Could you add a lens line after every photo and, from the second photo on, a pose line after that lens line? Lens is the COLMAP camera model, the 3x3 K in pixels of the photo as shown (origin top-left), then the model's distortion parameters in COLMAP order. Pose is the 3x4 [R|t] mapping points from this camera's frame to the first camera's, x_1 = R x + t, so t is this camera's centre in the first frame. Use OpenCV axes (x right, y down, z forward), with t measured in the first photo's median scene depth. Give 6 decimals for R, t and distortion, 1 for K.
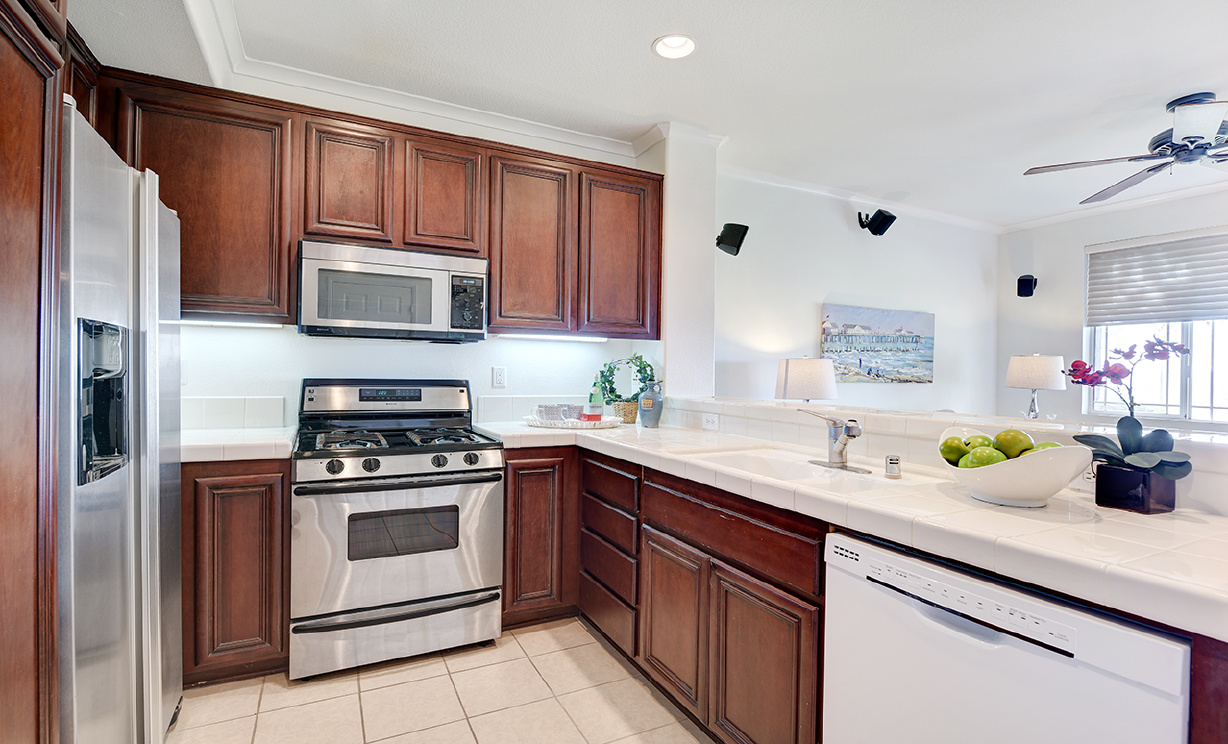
lens RADIAL K [[578.7, 0, 607.1], [0, 578.7, 365.6], [0, 0, 1]] dist [-0.010877, 0.000032]
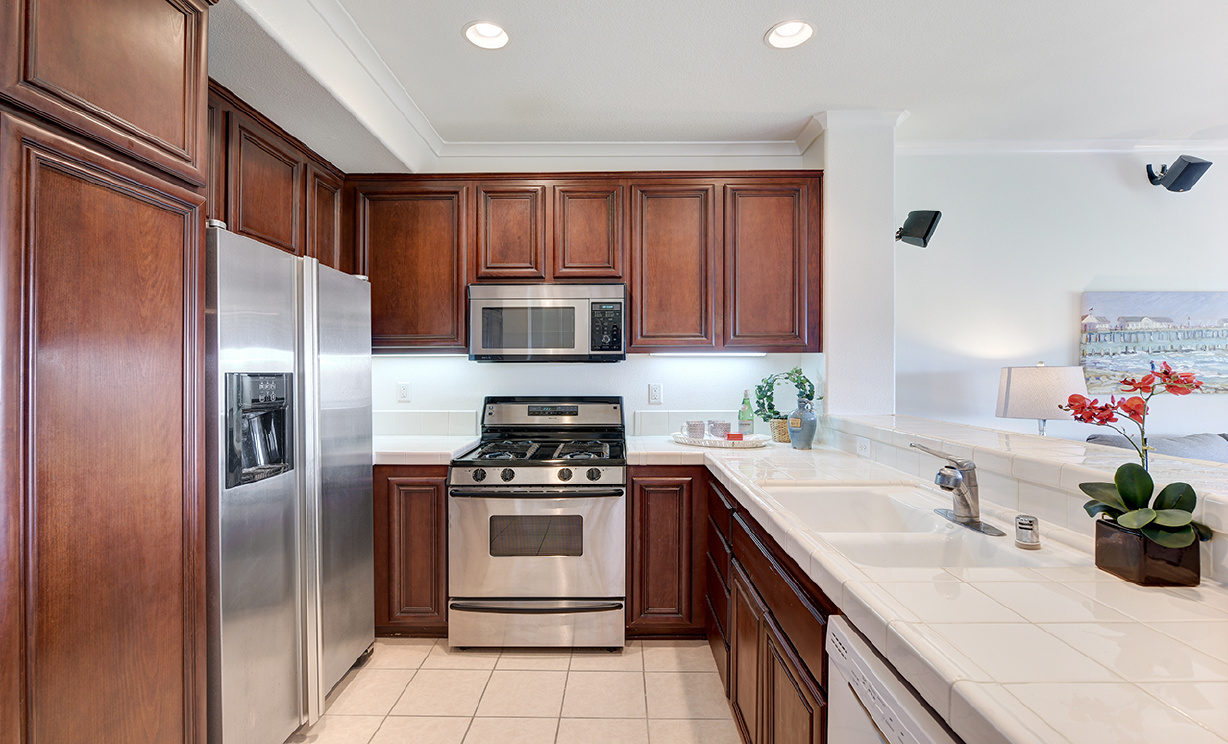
lens RADIAL K [[548.6, 0, 577.4], [0, 548.6, 370.7], [0, 0, 1]] dist [-0.008401, -0.000359]
pose [[0.883927, -0.021638, -0.467124, 0.170634], [0.021660, 0.999751, -0.005324, -0.020733], [0.467123, -0.005412, 0.884176, 0.066003]]
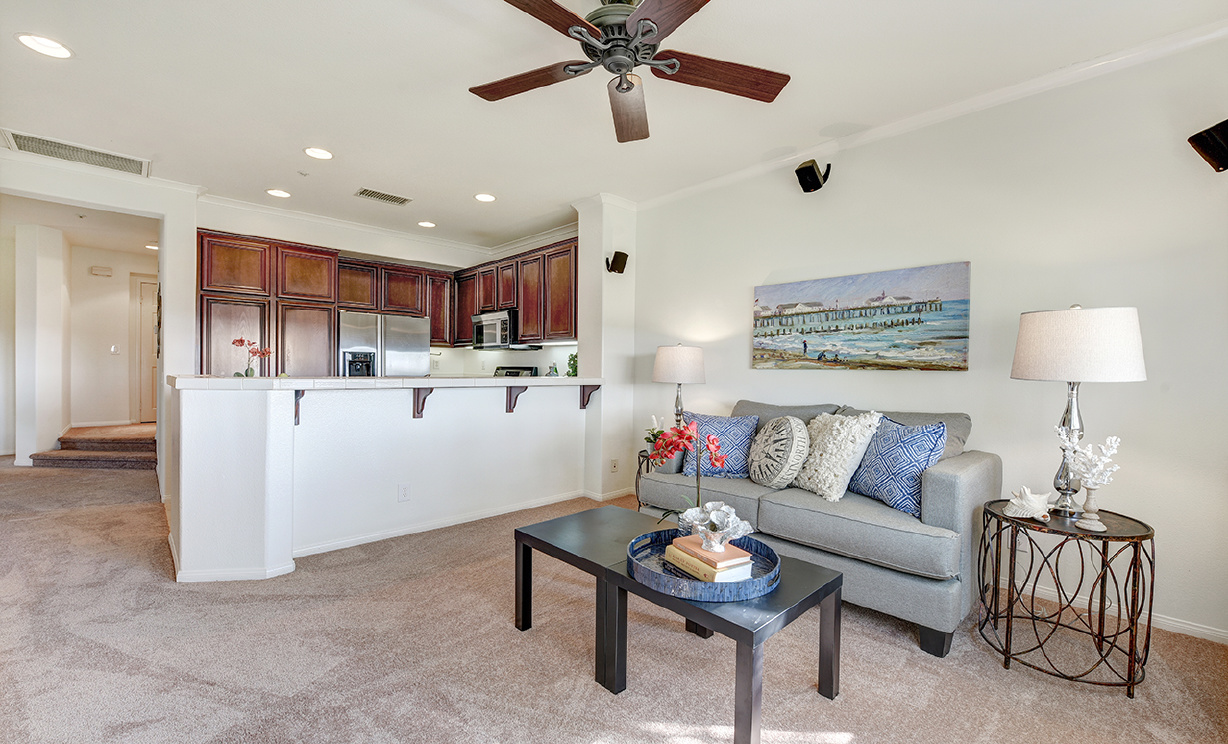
lens RADIAL K [[518.3, 0, 608.4], [0, 518.3, 370.4], [0, 0, 1]] dist [-0.011523, -0.000450]
pose [[0.277142, -0.016325, -0.960690, 1.643522], [-0.004582, 0.999822, -0.018312, 0.068380], [0.960818, 0.009477, 0.277018, 0.773587]]
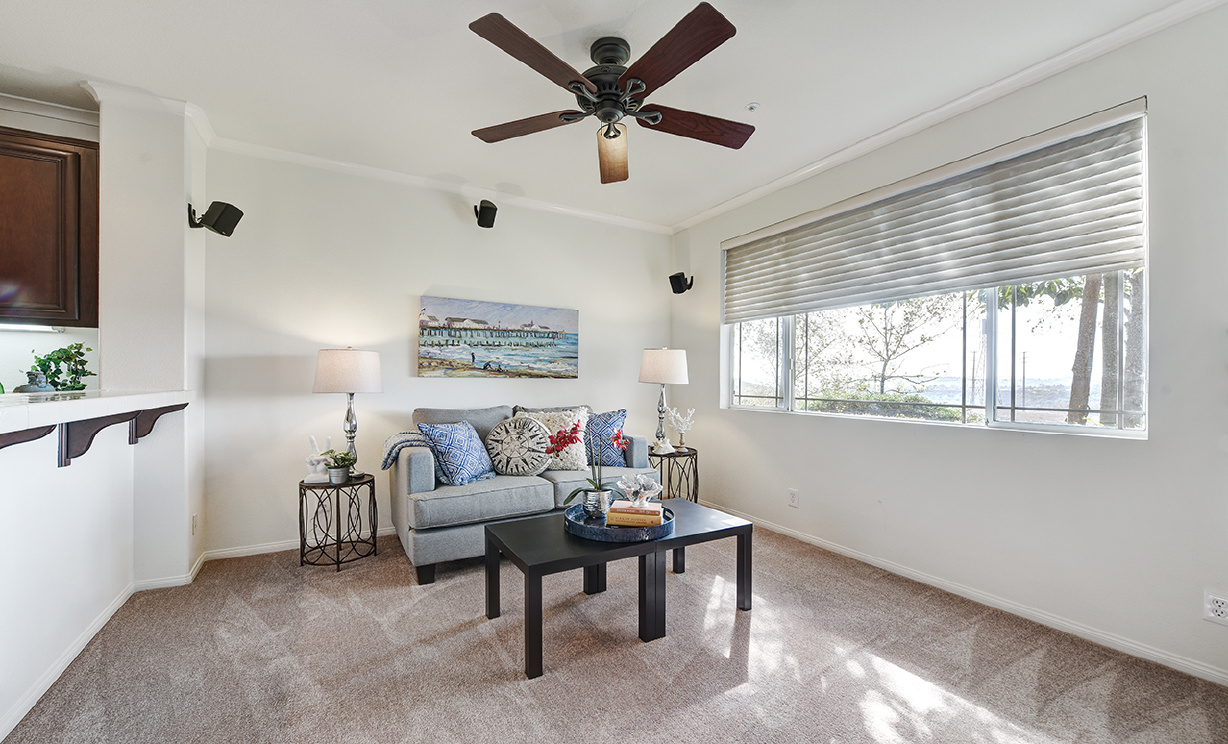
lens RADIAL K [[502.2, 0, 611.4], [0, 502.2, 375.6], [0, 0, 1]] dist [-0.009837, -0.000023]
pose [[0.997242, -0.013453, 0.072989, 0.922179], [0.013869, 0.999890, -0.005191, 0.050508], [-0.072912, 0.006189, 0.997319, 0.202365]]
